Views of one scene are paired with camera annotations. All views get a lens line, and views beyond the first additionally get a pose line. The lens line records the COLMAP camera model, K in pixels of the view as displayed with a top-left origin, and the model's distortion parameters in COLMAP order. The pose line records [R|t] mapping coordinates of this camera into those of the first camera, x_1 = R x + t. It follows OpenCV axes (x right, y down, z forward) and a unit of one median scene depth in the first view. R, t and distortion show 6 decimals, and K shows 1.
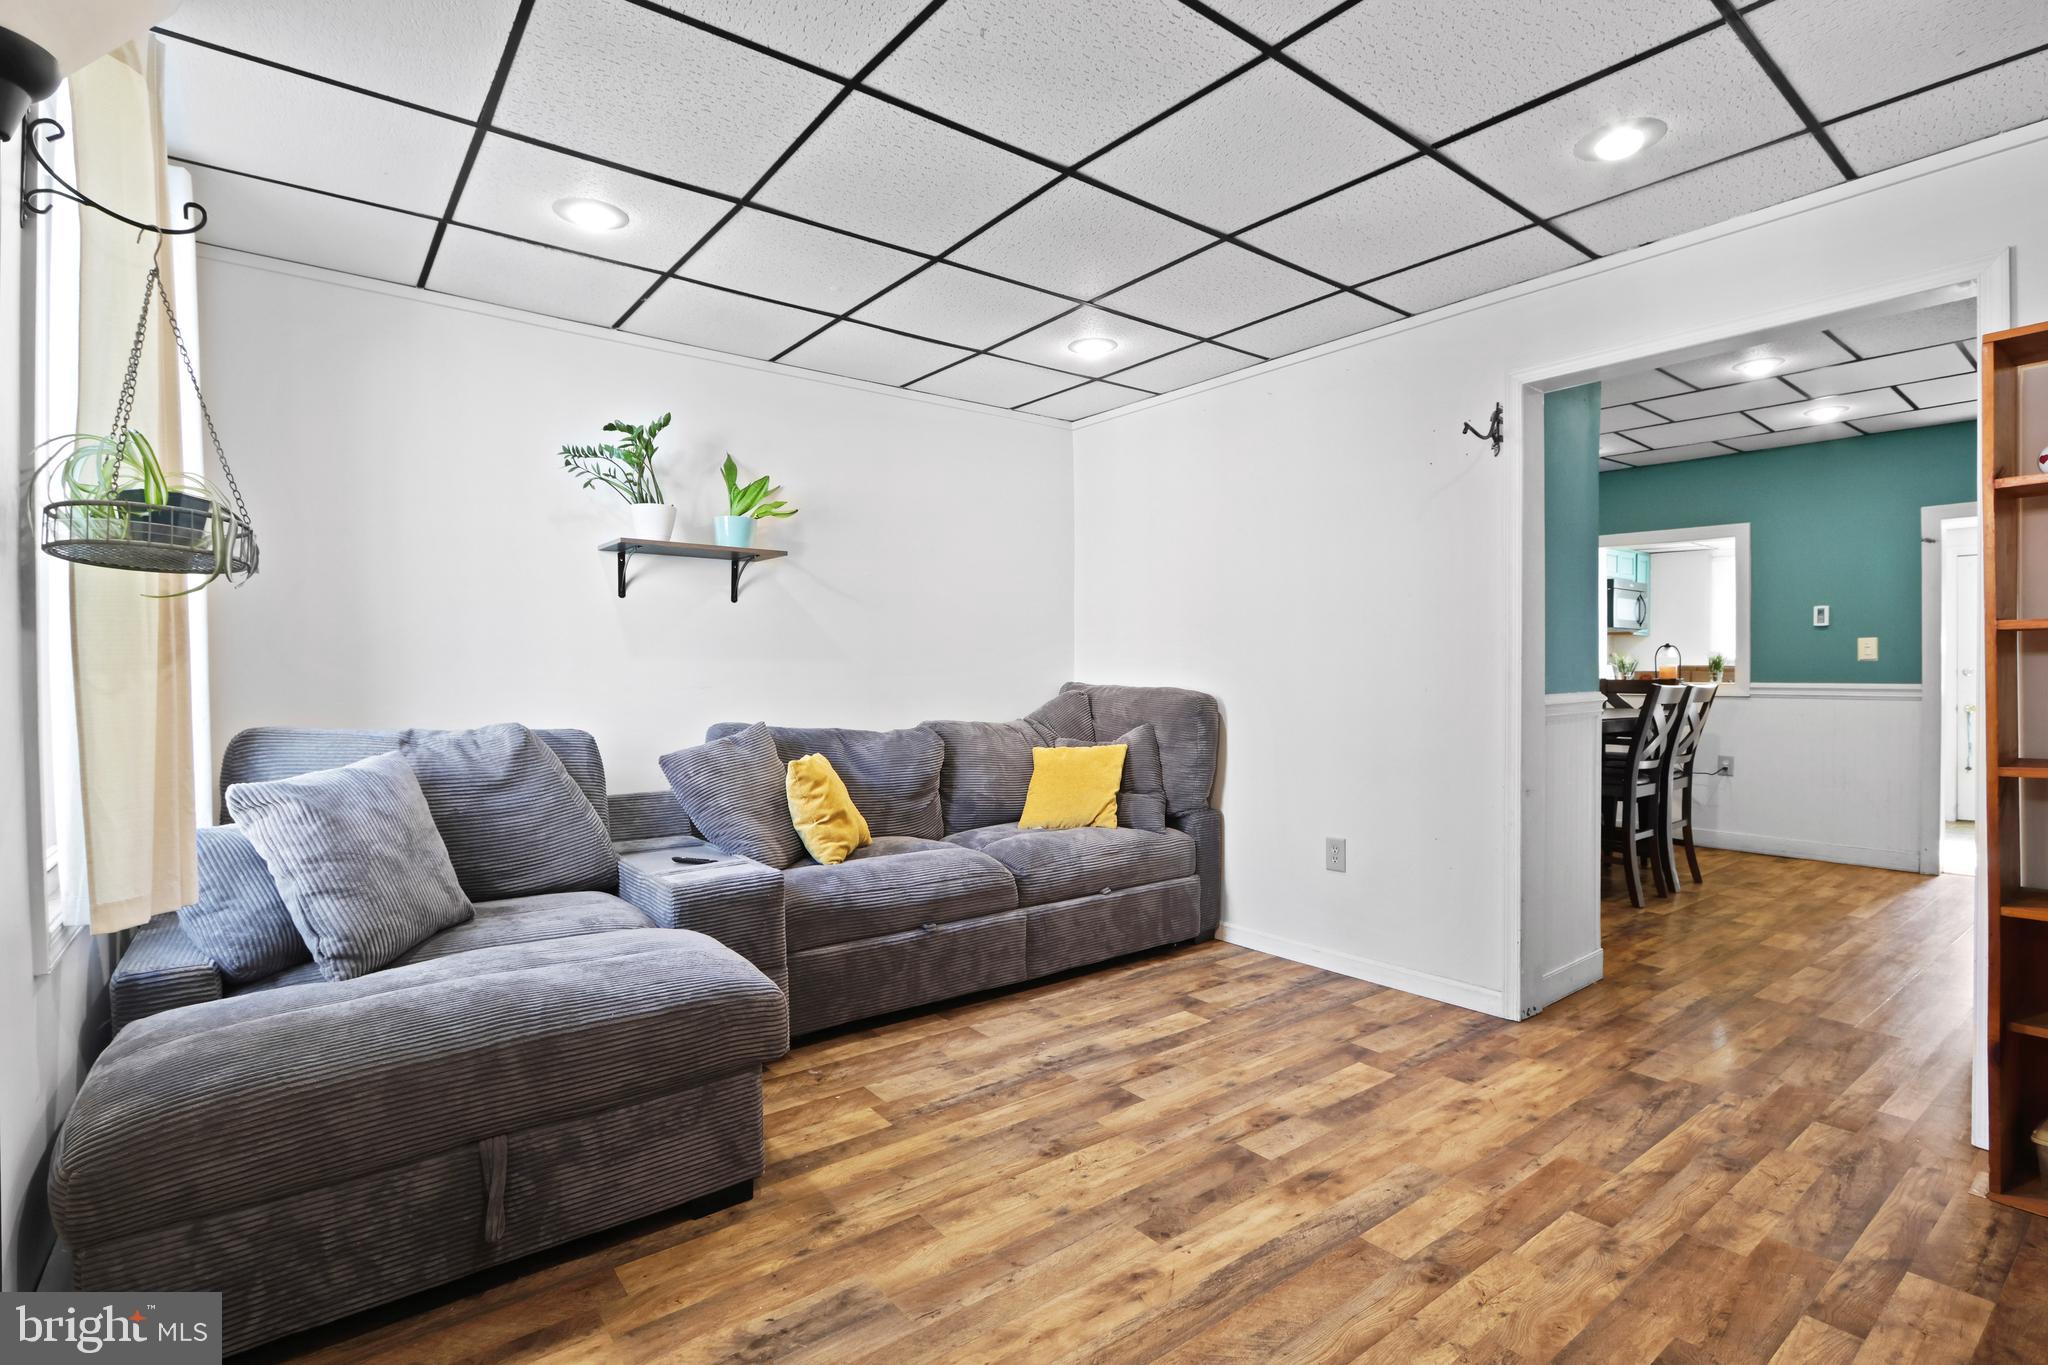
lens RADIAL K [[961.1, 0, 1012.8], [0, 961.1, 678.8], [0, 0, 1]] dist [-0.017324, 0.002219]
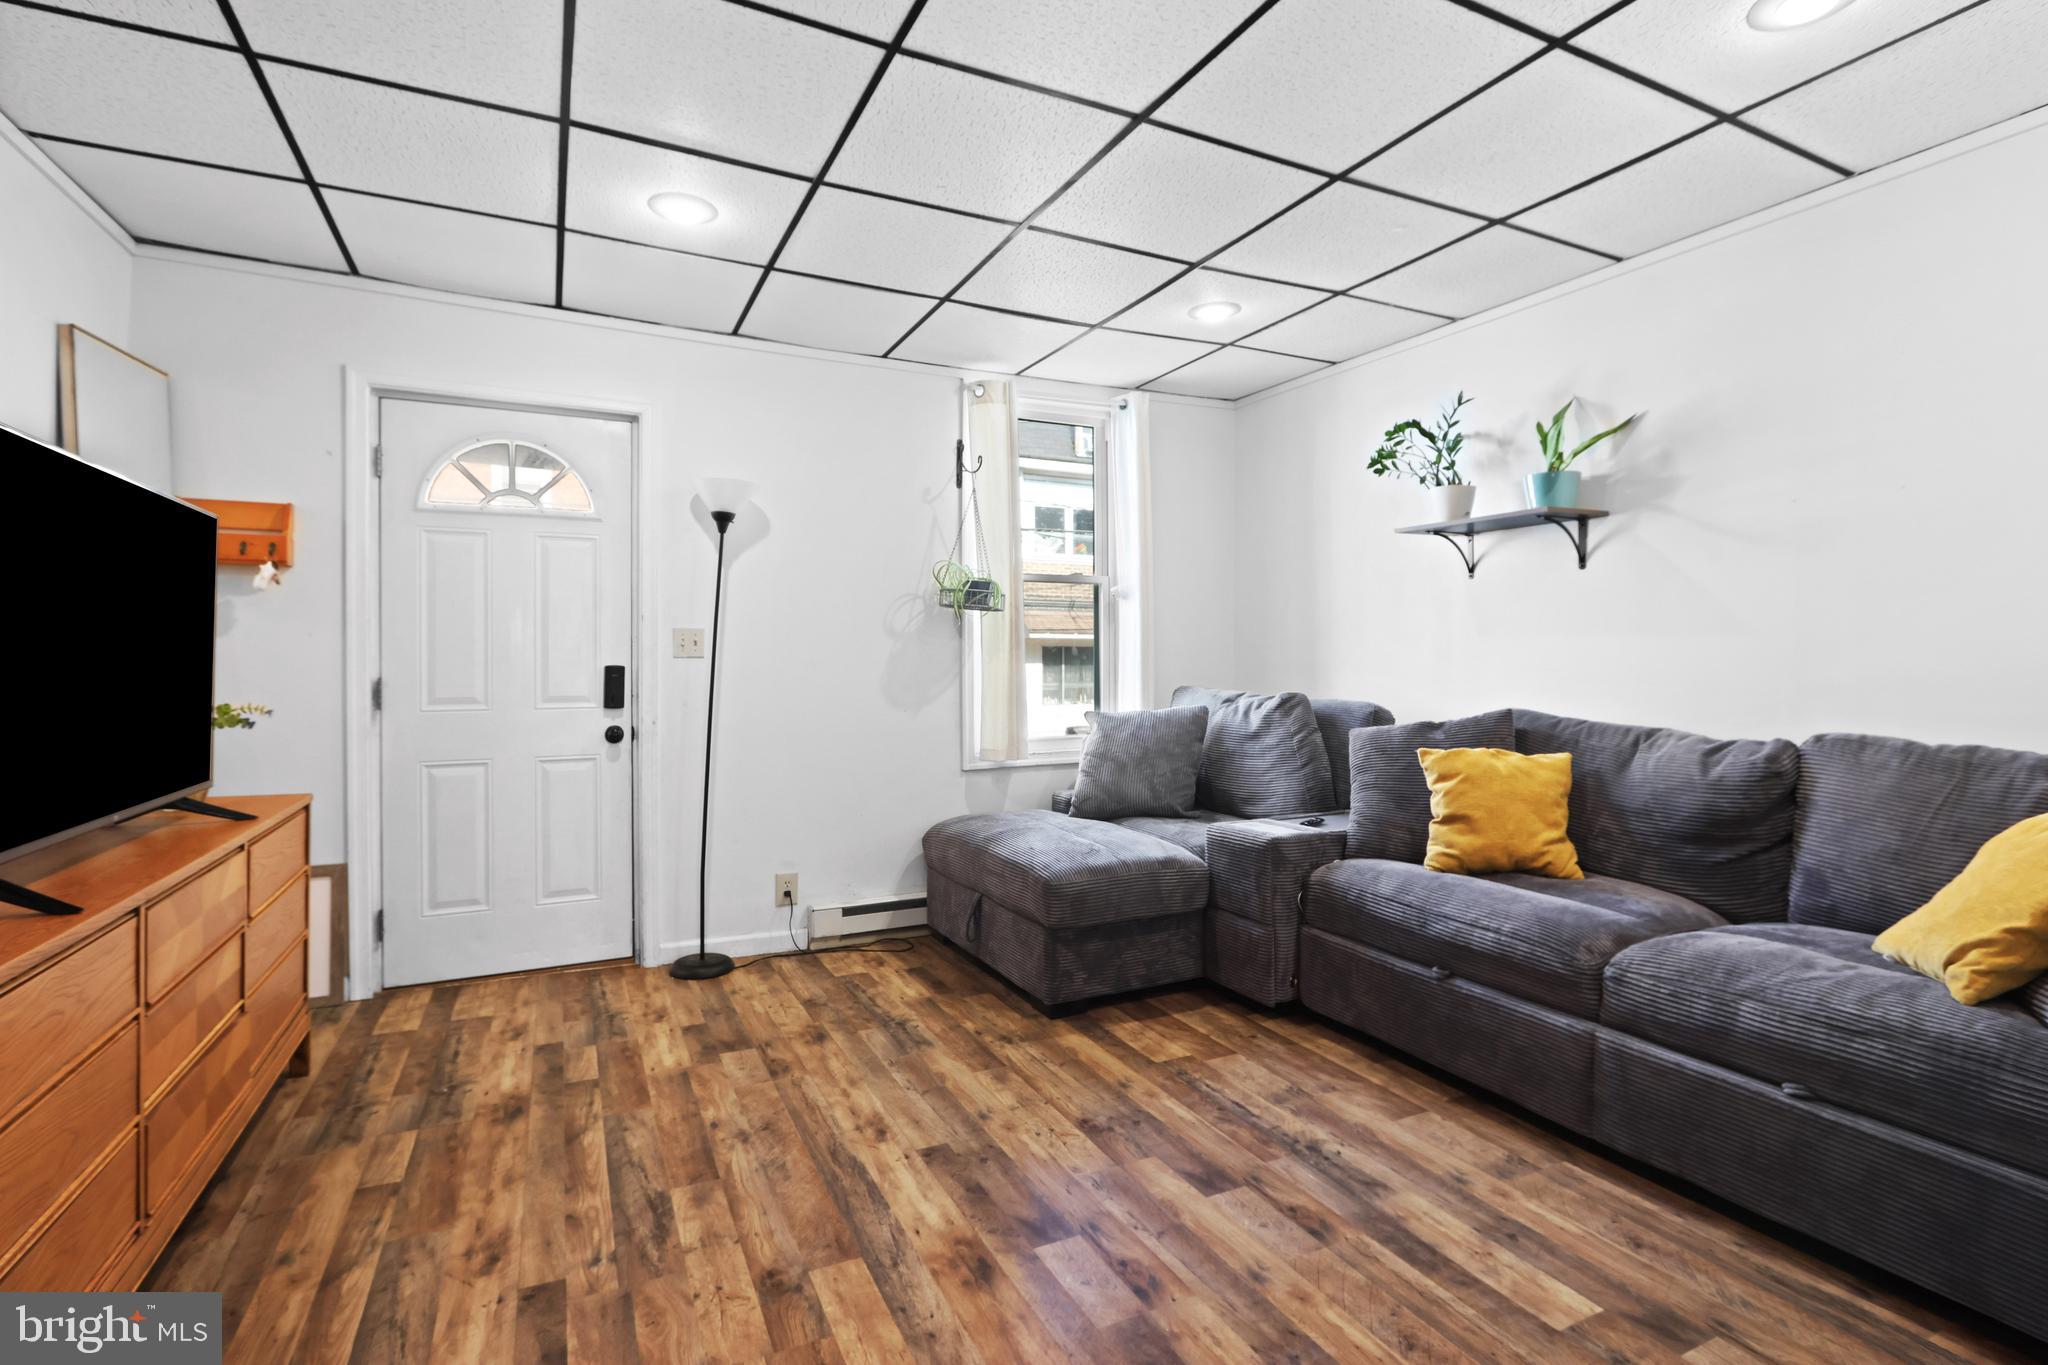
lens RADIAL K [[961.1, 0, 1003.5], [0, 961.1, 657.3], [0, 0, 1]] dist [-0.017324, 0.002219]
pose [[-0.210963, 0.000081, -0.977494, 0.973097], [-0.002435, 0.999997, 0.000609, -0.001321], [0.977491, 0.002508, -0.210962, 1.040656]]
